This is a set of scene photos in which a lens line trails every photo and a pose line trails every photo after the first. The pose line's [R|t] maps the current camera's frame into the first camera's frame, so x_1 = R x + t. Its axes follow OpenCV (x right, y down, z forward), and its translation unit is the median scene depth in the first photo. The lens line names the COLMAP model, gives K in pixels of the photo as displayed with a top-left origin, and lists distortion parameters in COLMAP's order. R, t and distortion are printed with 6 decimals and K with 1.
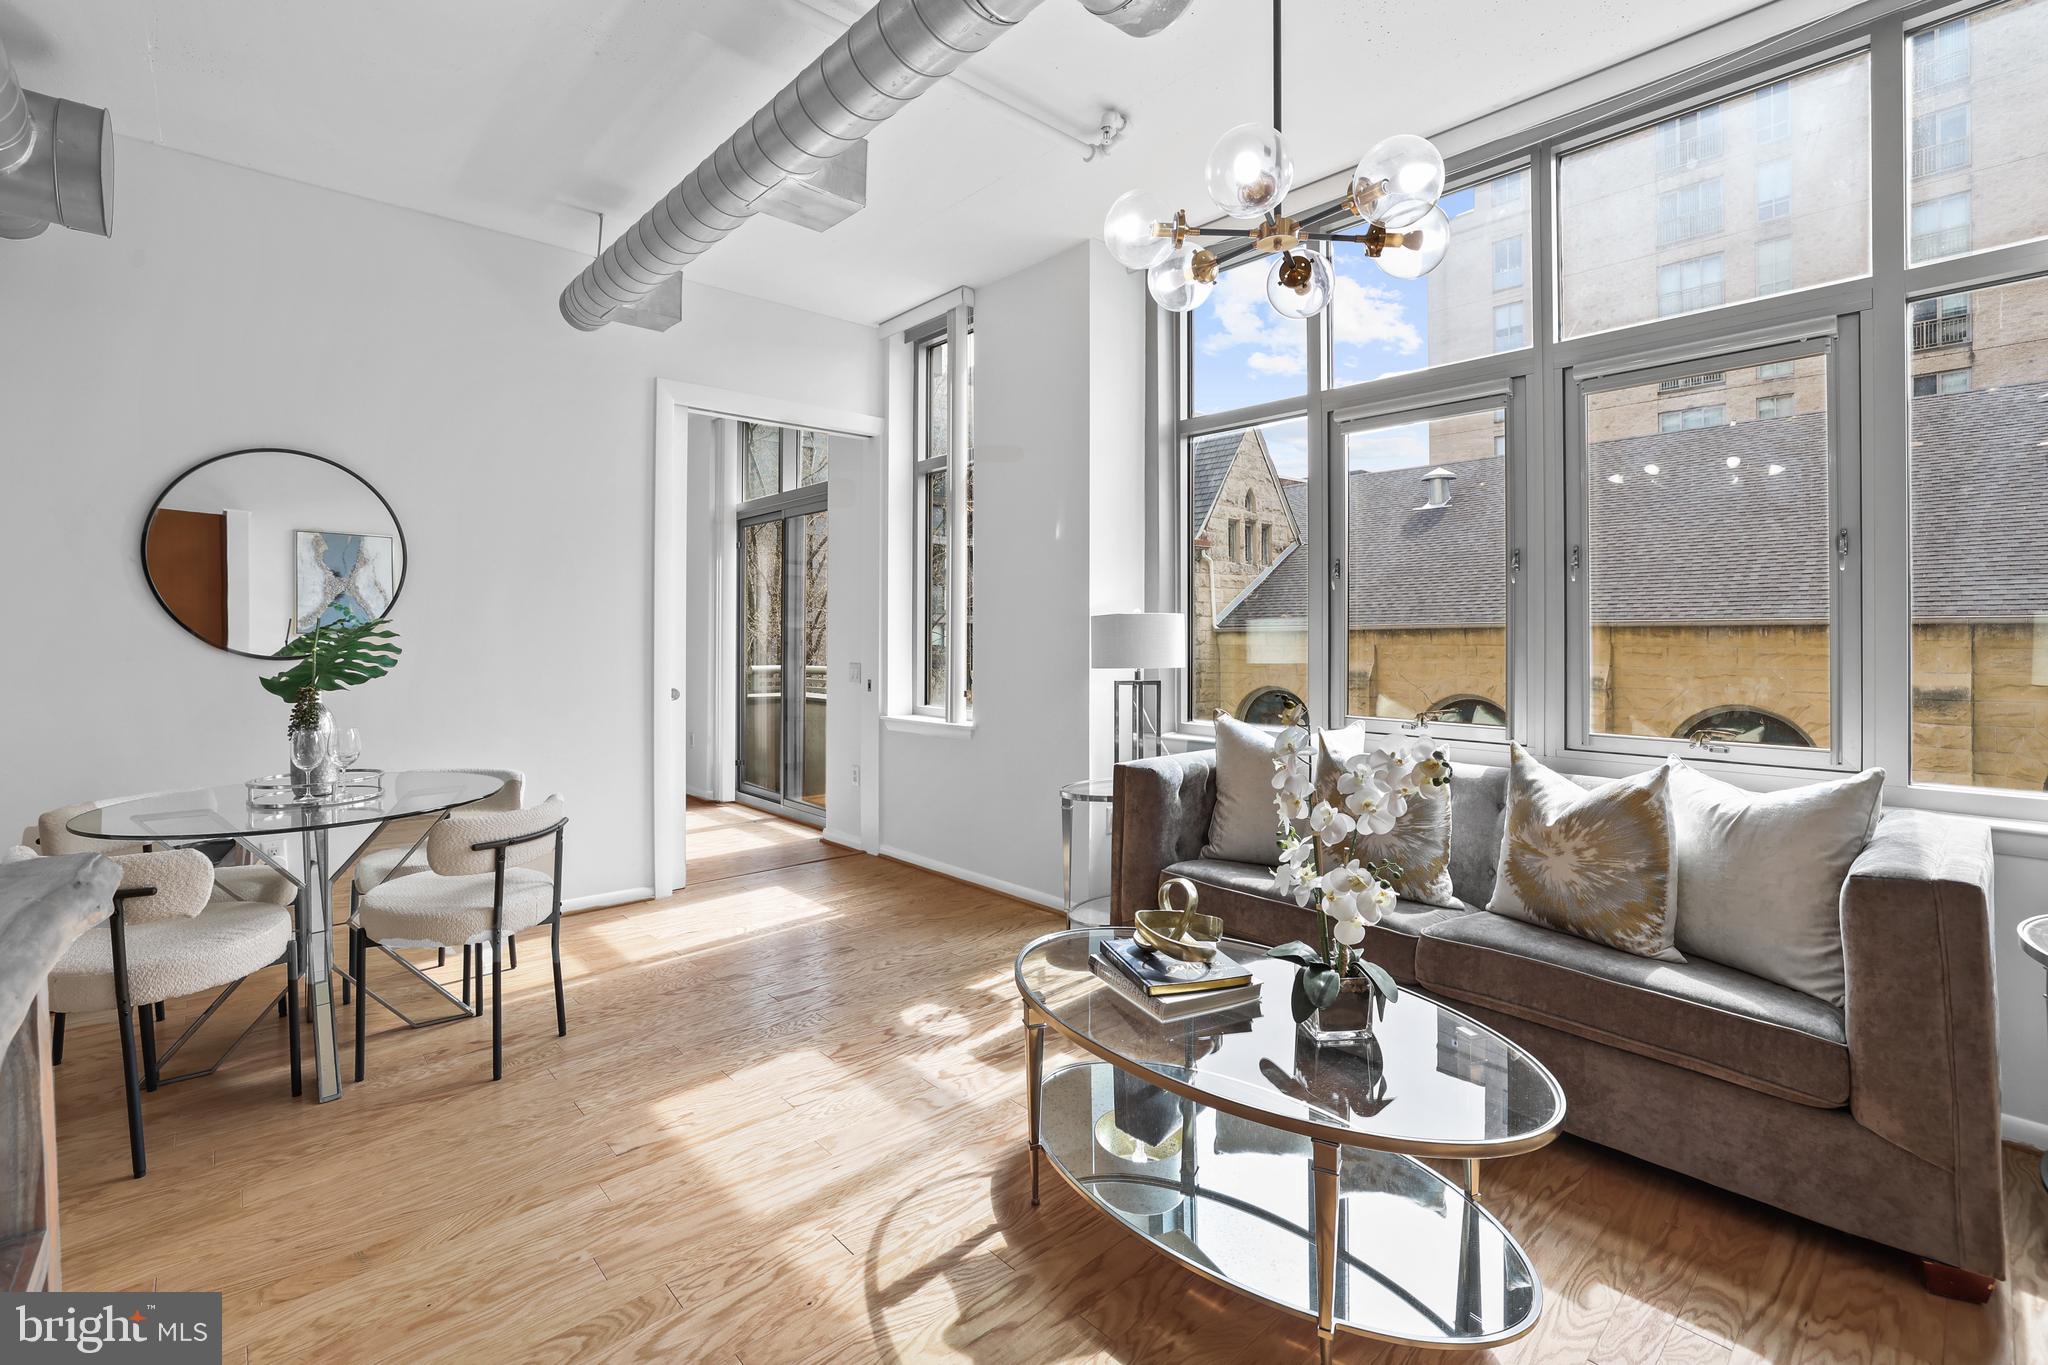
lens RADIAL K [[890.7, 0, 992.2], [0, 890.7, 639.0], [0, 0, 1]] dist [-0.044718, 0.016571]
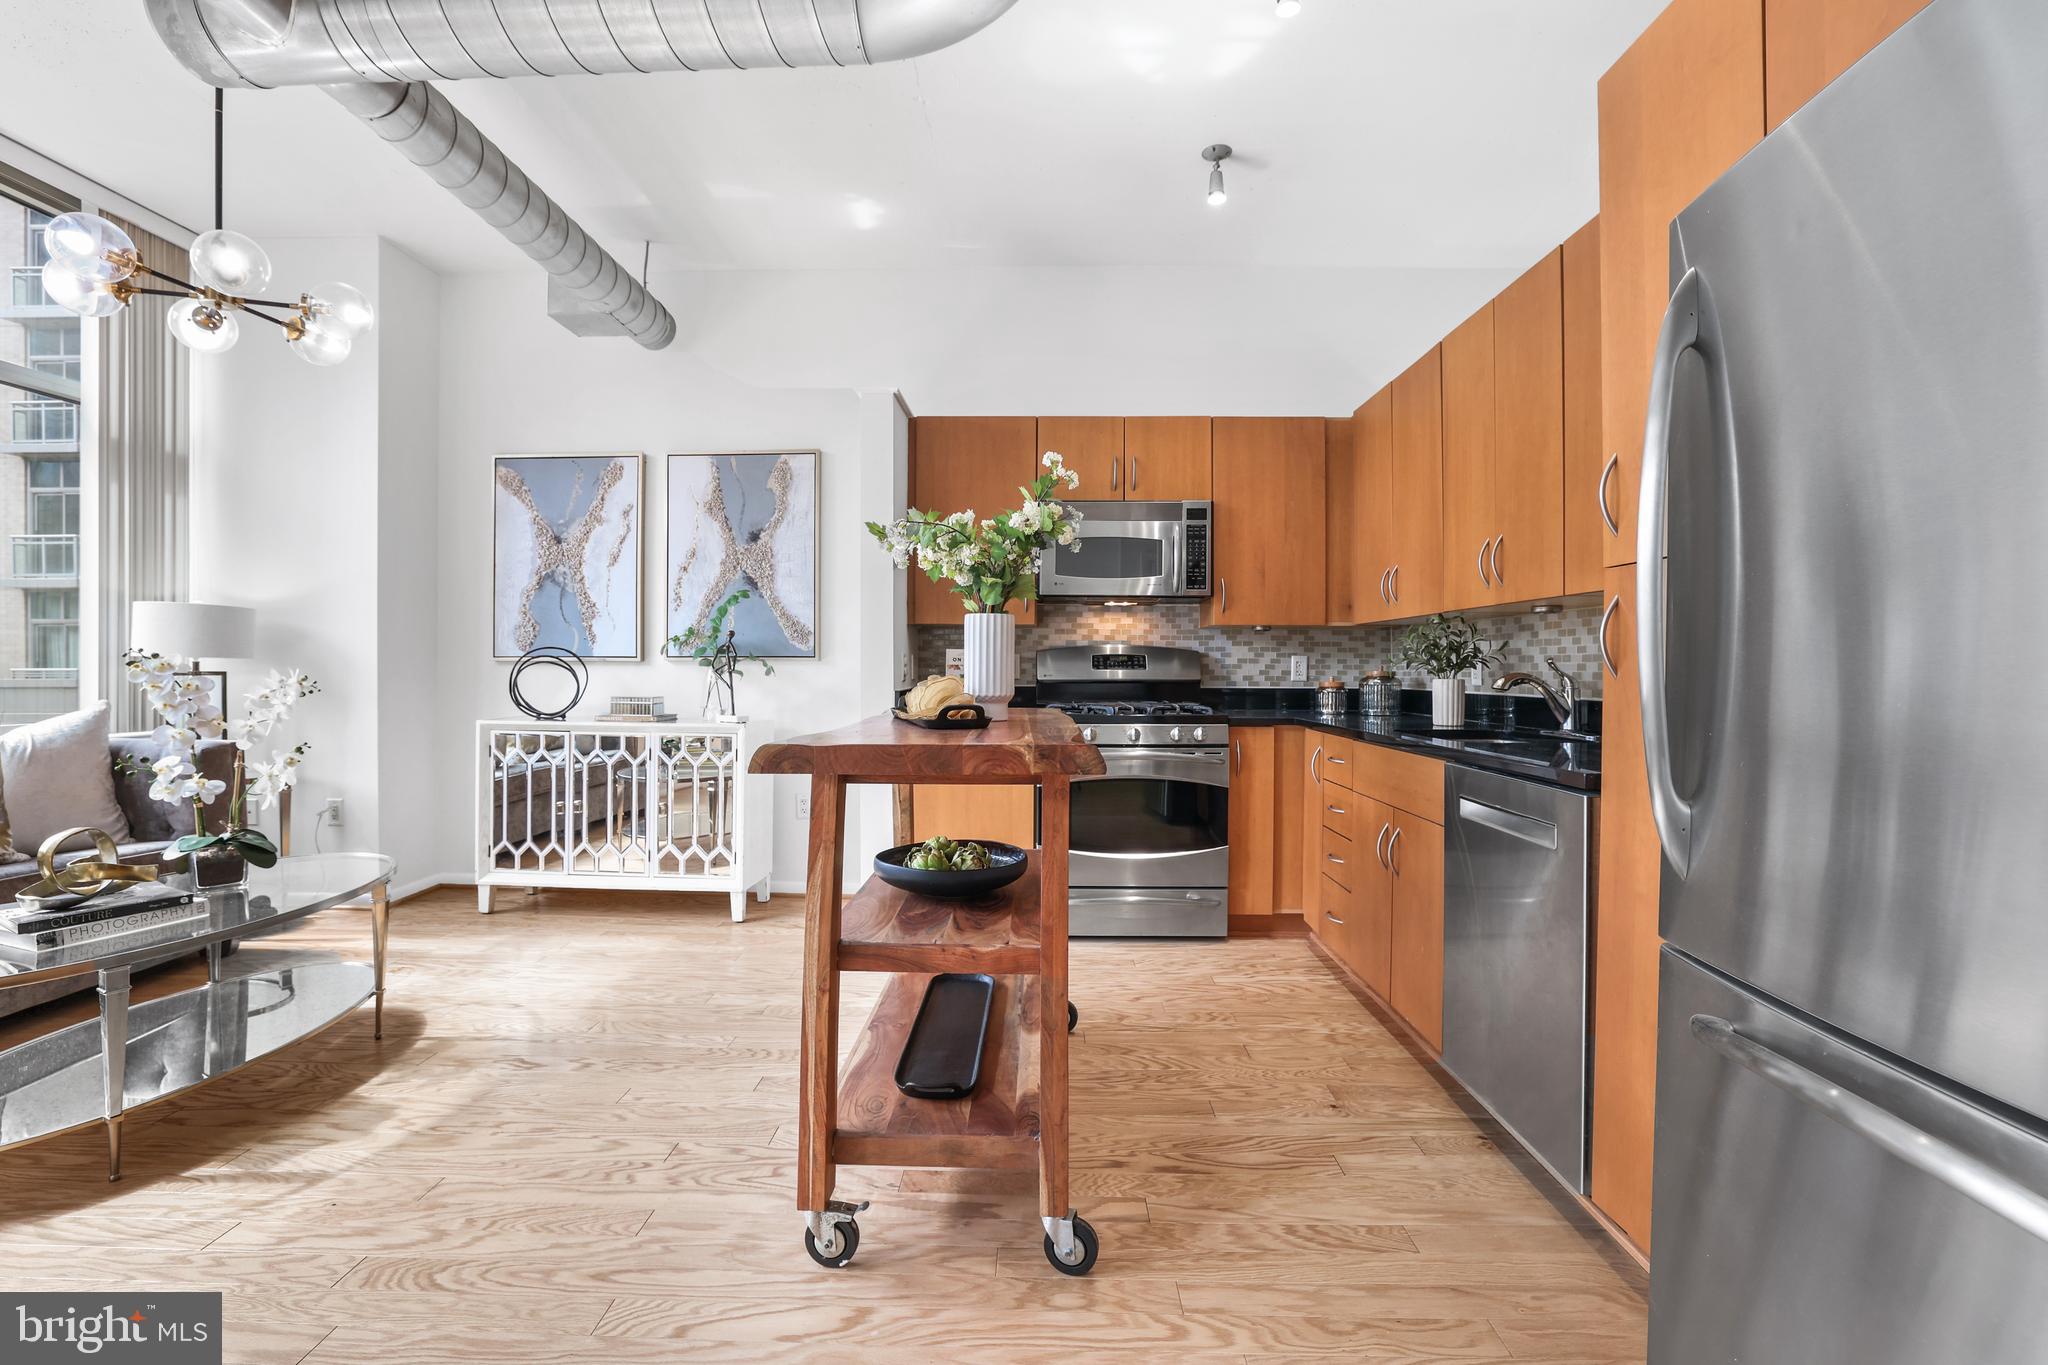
lens RADIAL K [[890.7, 0, 1018.1], [0, 890.7, 665.6], [0, 0, 1]] dist [-0.044718, 0.016571]
pose [[-0.729688, -0.002937, 0.683774, -0.949322], [-0.000111, 0.999991, 0.004177, 0.056536], [-0.683781, 0.002972, -0.729682, 0.731744]]
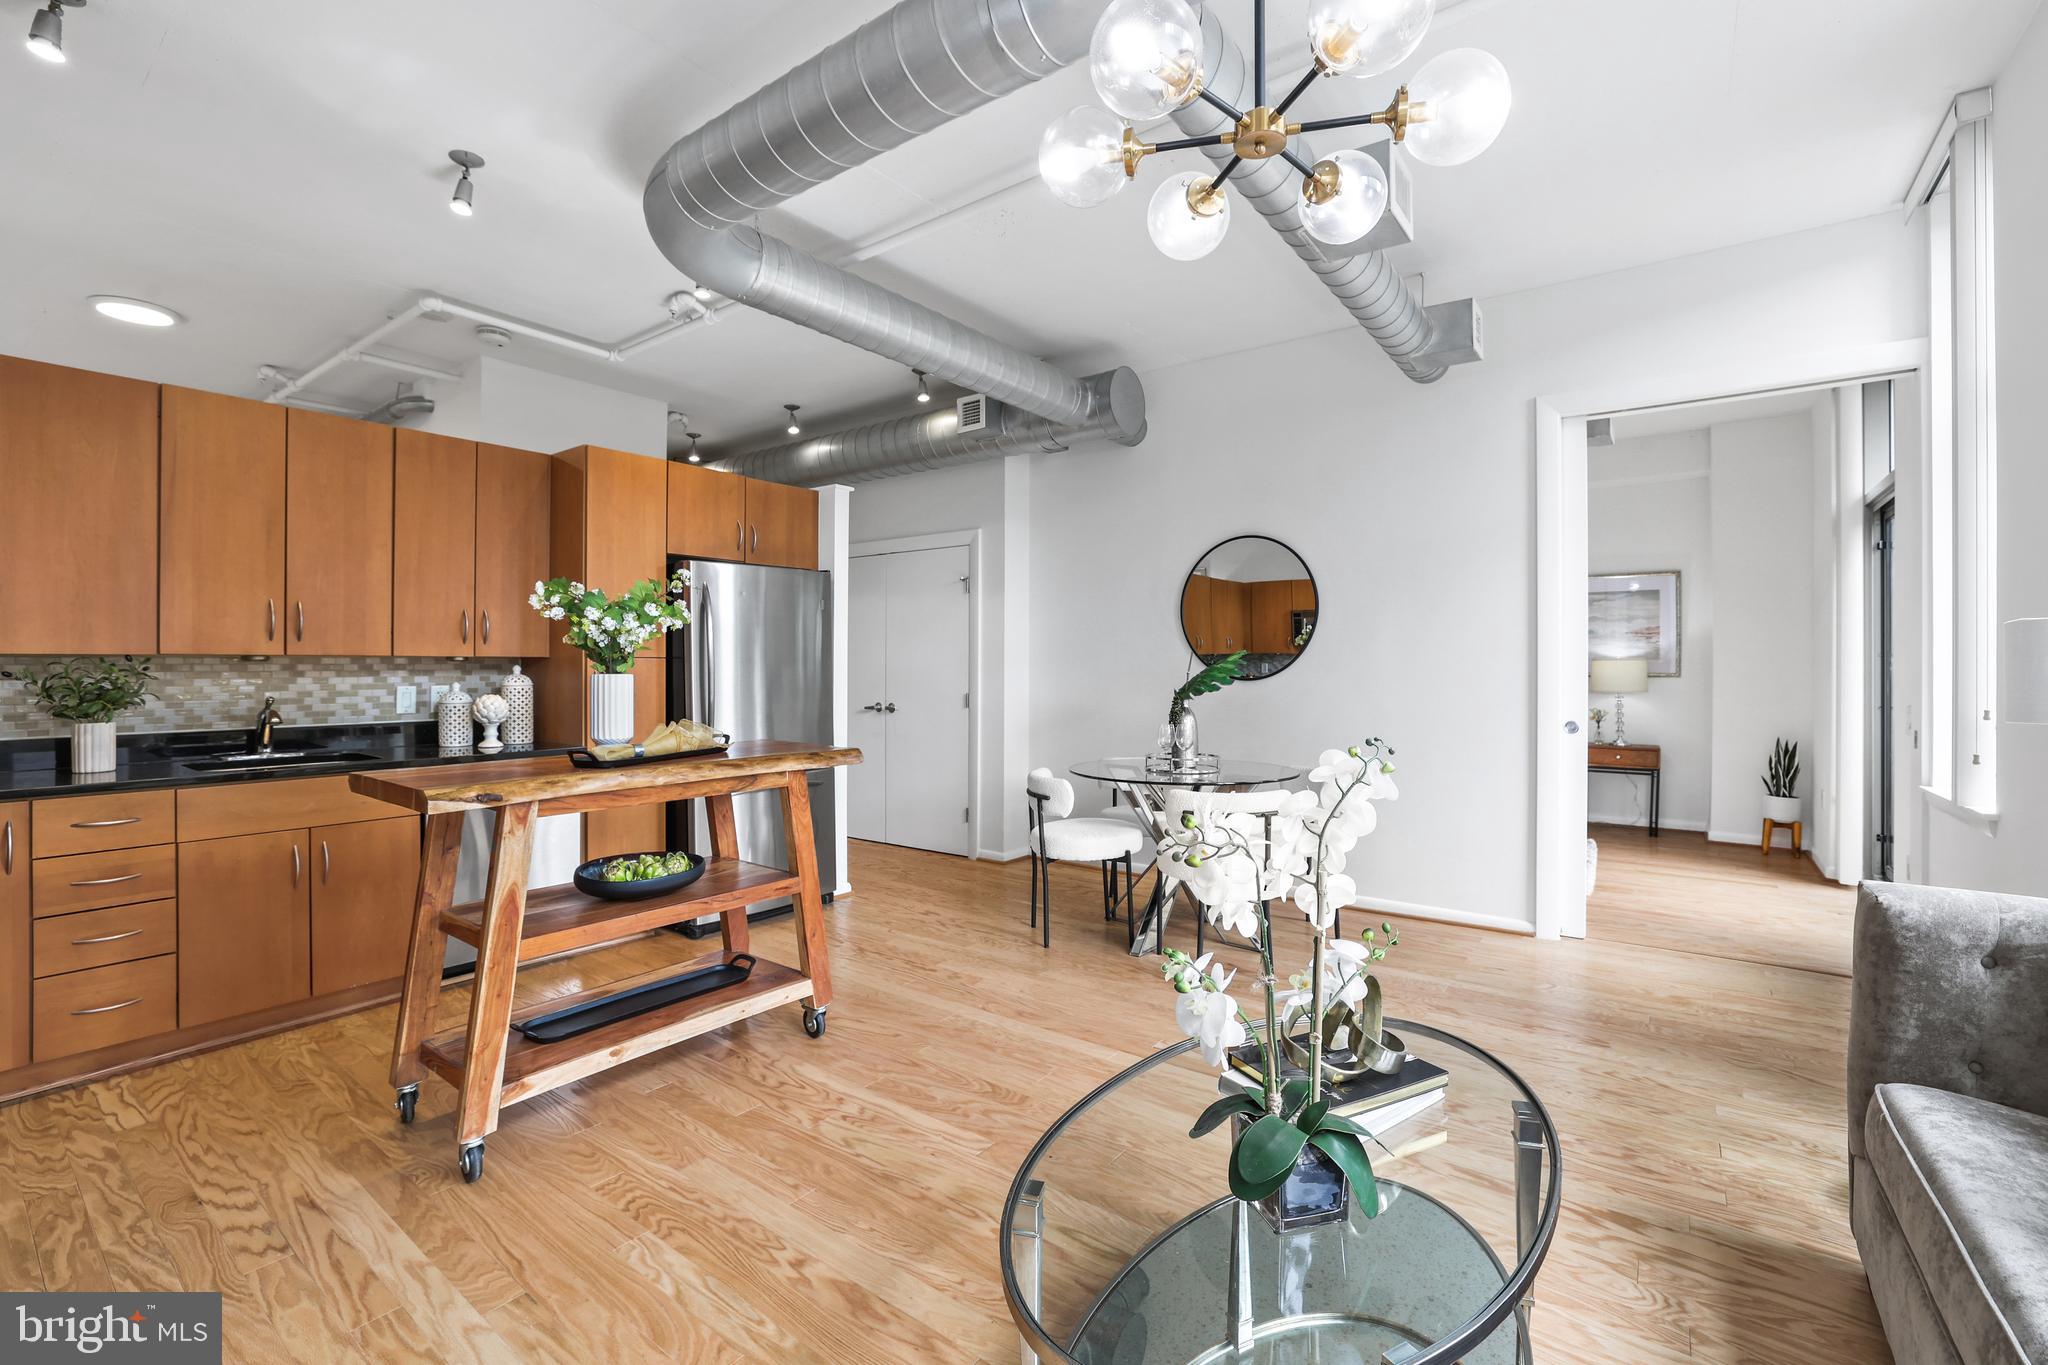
lens RADIAL K [[890.7, 0, 1014.3], [0, 890.7, 679.6], [0, 0, 1]] dist [-0.044718, 0.016571]
pose [[0.192754, 0.013239, -0.981158, 0.670418], [-0.004836, 0.999910, 0.012541, 0.008041], [0.981235, 0.002327, 0.192801, 0.415025]]
